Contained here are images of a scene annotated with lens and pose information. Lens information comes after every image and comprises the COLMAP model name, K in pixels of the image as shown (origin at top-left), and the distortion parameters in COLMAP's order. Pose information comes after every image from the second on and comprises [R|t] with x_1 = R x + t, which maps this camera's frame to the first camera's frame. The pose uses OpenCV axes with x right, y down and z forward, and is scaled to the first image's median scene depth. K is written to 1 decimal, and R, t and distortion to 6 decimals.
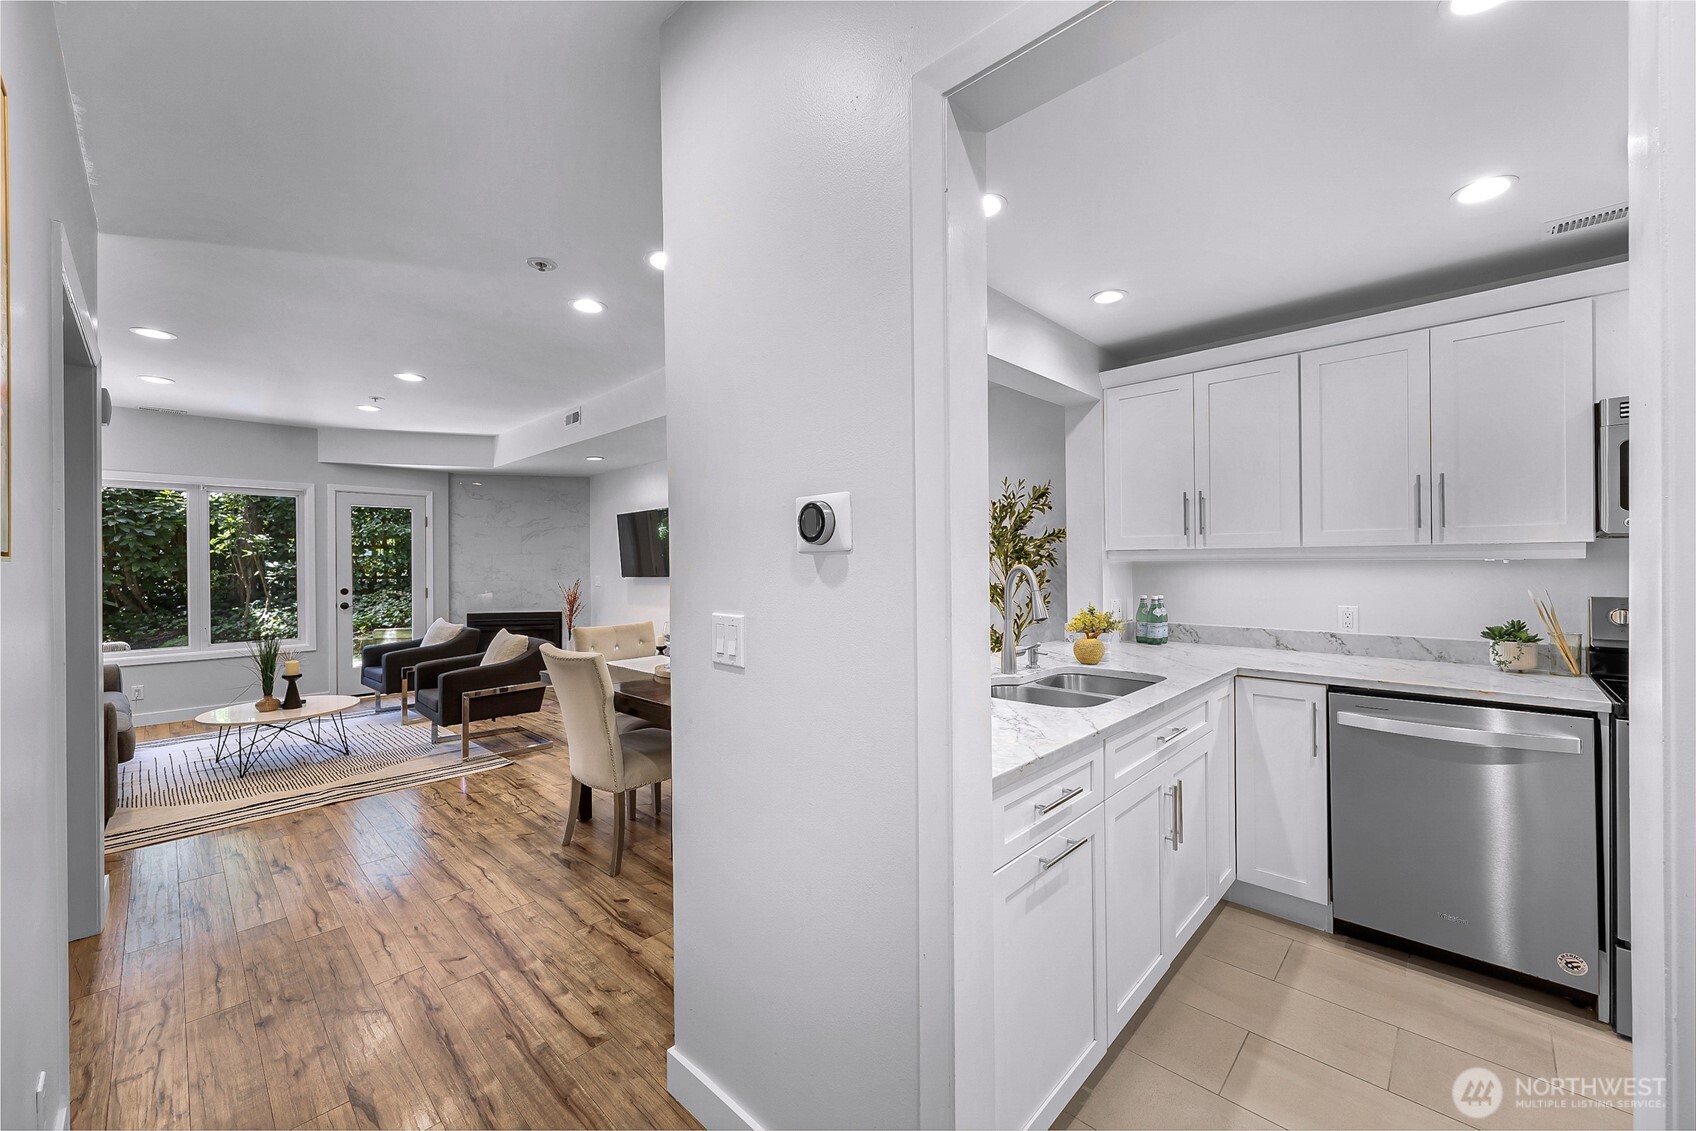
lens RADIAL K [[671.0, 0, 839.3], [0, 671.0, 563.3], [0, 0, 1]] dist [0.003303, -0.000037]
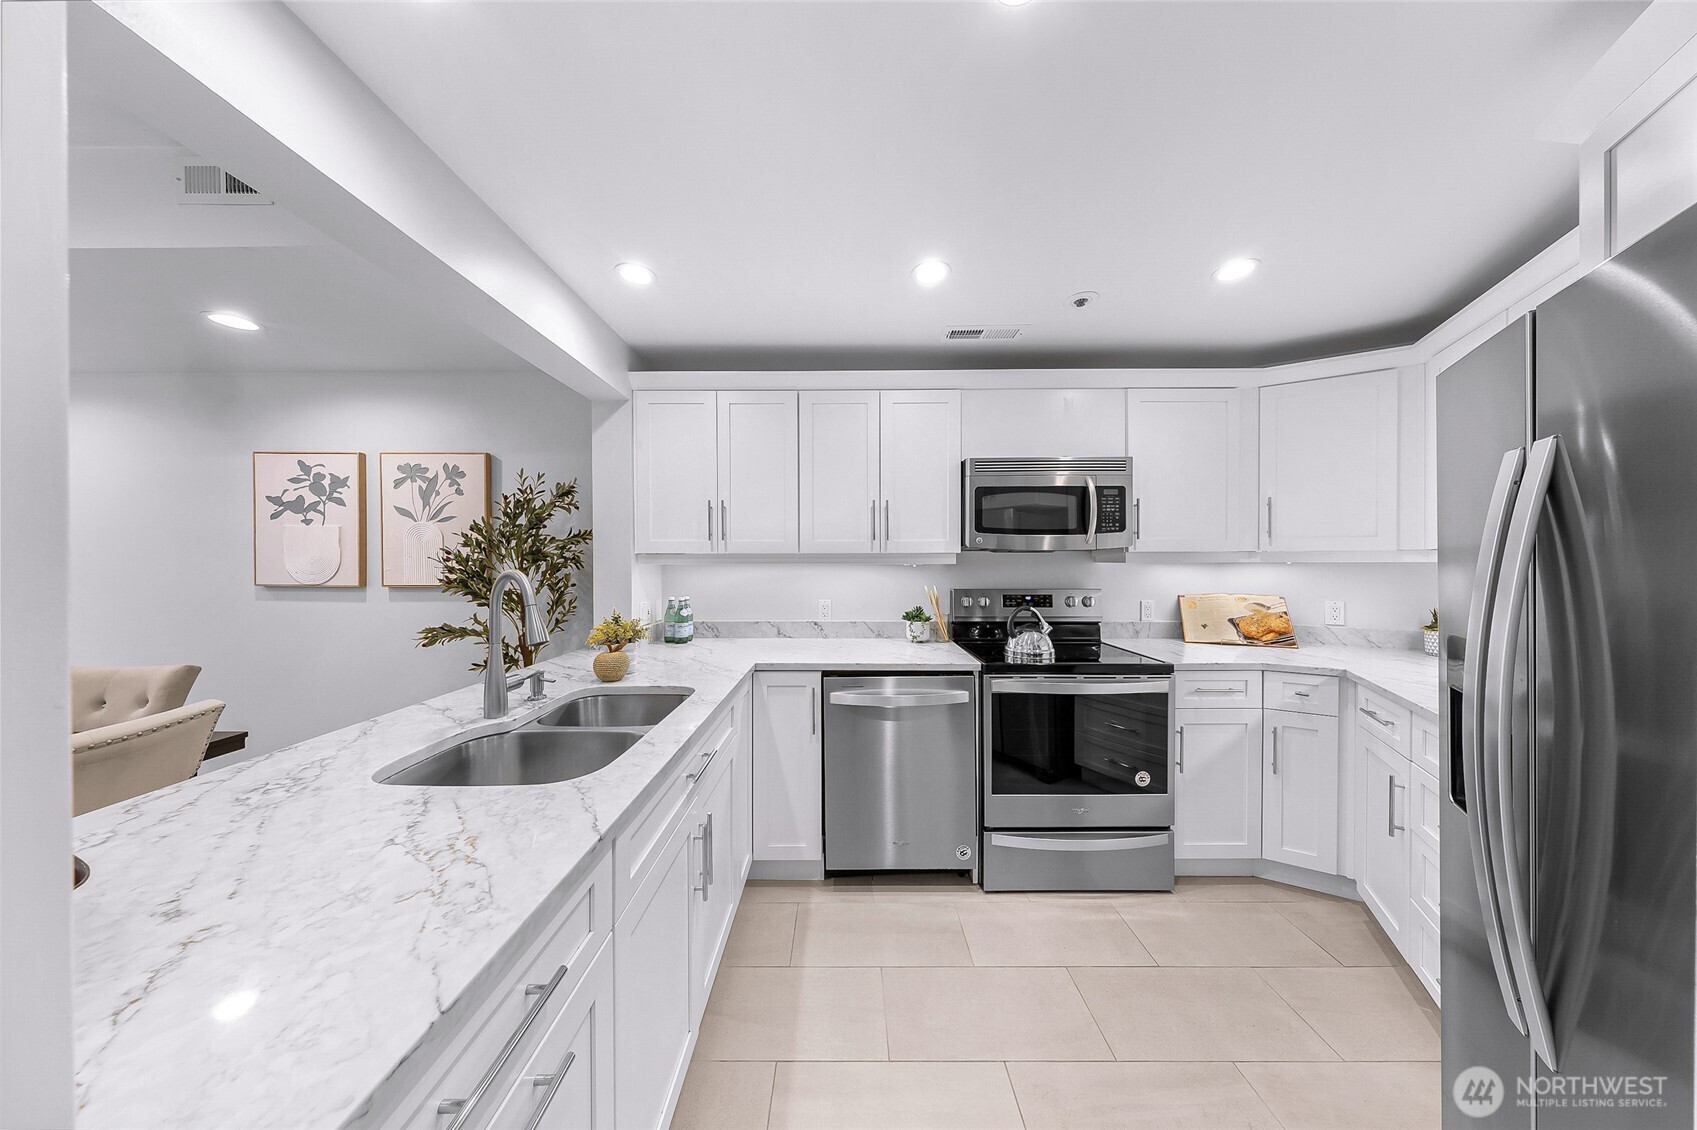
lens RADIAL K [[496.6, 0, 850.3], [0, 496.6, 560.3], [0, 0, 1]] dist [0.001131, -0.000003]
pose [[0.716806, 0.007868, 0.697228, 0.138613], [-0.002993, 0.999962, -0.008207, -0.004651], [-0.697266, 0.003796, 0.716803, 0.307698]]
